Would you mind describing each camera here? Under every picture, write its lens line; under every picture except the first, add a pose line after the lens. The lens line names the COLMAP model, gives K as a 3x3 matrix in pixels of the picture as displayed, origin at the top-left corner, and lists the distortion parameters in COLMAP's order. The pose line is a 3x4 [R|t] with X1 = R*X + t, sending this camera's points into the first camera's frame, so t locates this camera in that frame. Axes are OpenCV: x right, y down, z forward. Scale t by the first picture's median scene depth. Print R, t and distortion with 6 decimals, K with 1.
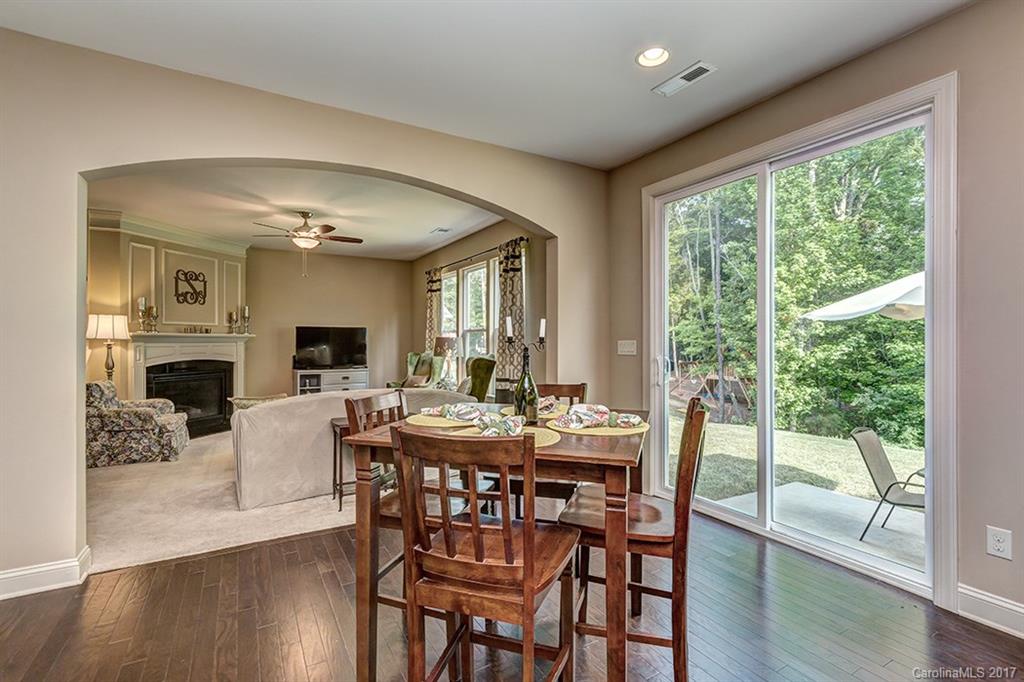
lens RADIAL K [[473.8, 0, 518.0], [0, 473.8, 338.1], [0, 0, 1]] dist [-0.001939, -0.000192]
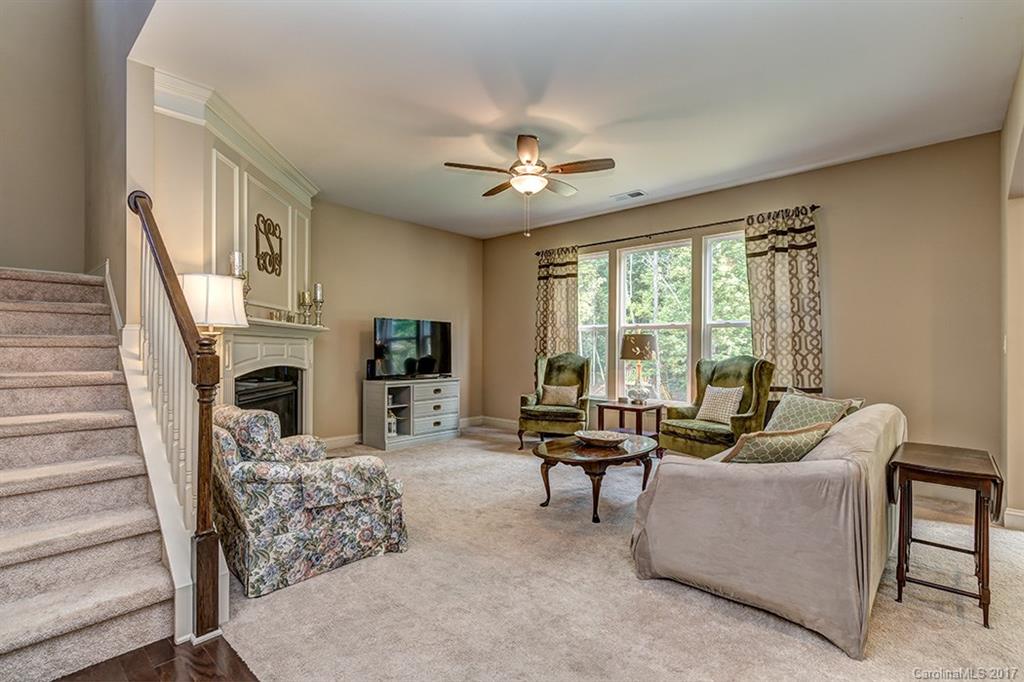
lens RADIAL K [[471.1, 0, 511.4], [0, 471.1, 349.8], [0, 0, 1]] dist [0.000650, -0.000545]
pose [[0.956009, 0.005551, 0.293286, -0.660717], [-0.007944, 0.999944, 0.006970, 0.021690], [-0.293231, -0.008993, 0.955999, 0.386064]]
